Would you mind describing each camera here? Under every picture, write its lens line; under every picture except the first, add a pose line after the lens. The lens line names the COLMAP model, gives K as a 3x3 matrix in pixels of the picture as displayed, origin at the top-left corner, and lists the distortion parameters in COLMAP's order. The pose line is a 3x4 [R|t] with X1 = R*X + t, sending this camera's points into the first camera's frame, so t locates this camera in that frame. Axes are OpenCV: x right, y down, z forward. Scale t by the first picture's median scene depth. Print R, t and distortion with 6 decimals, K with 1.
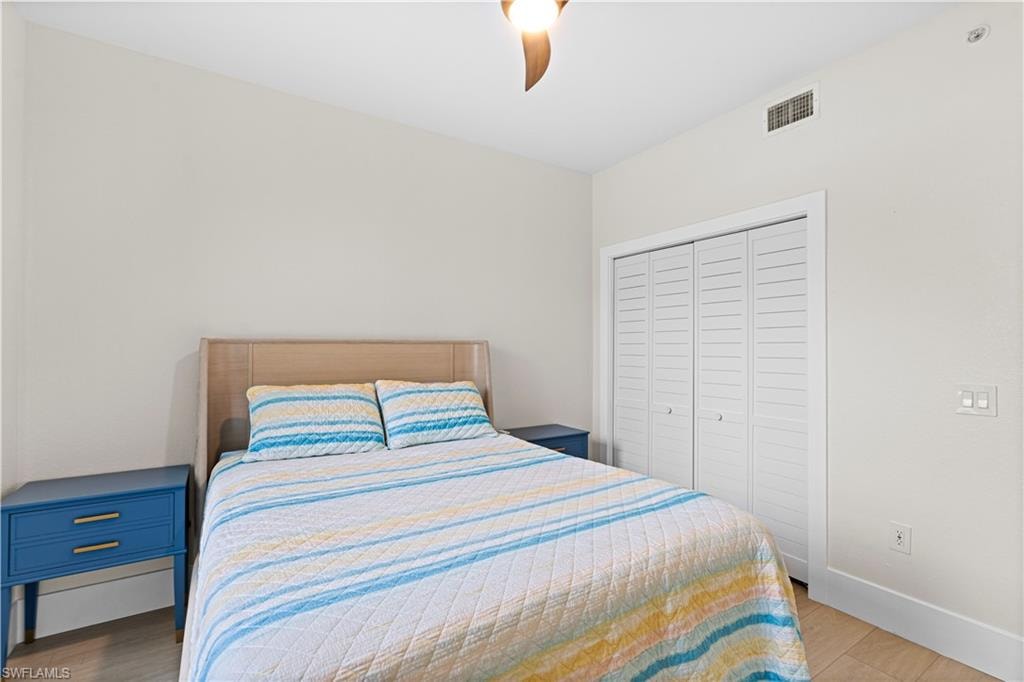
lens RADIAL K [[455.7, 0, 511.3], [0, 455.7, 366.3], [0, 0, 1]] dist [-0.000415, -0.000071]
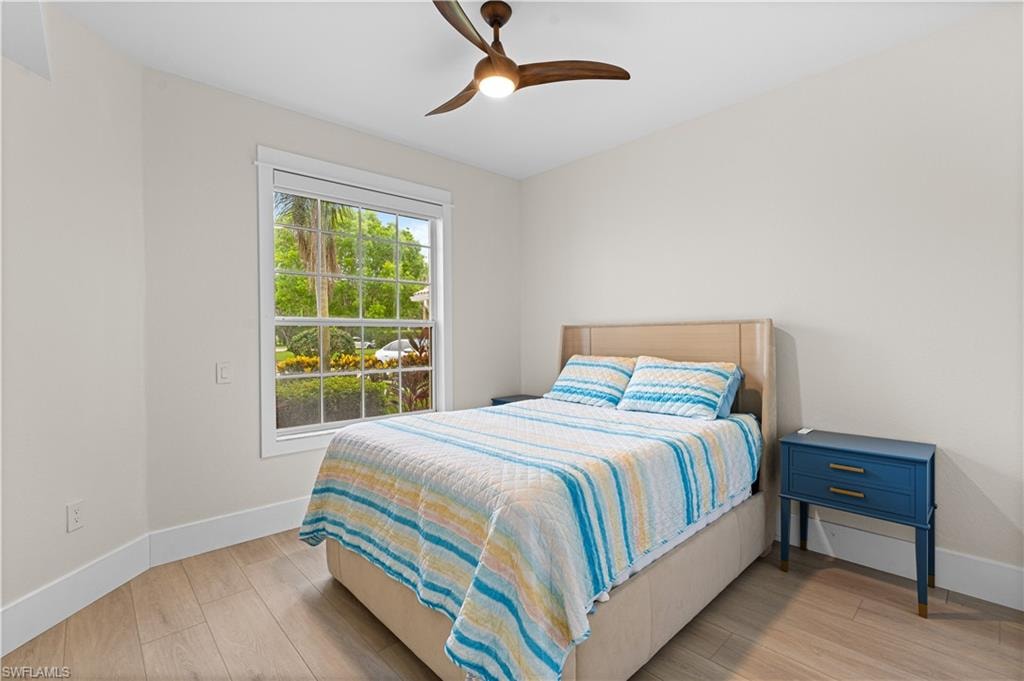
lens RADIAL K [[462.9, 0, 516.5], [0, 462.9, 342.9], [0, 0, 1]] dist [-0.006068, -0.000039]
pose [[0.184457, 0.031439, -0.982338, 0.924316], [0.003790, 0.999458, 0.032699, -0.049642], [0.982833, -0.009754, 0.184238, 0.434874]]
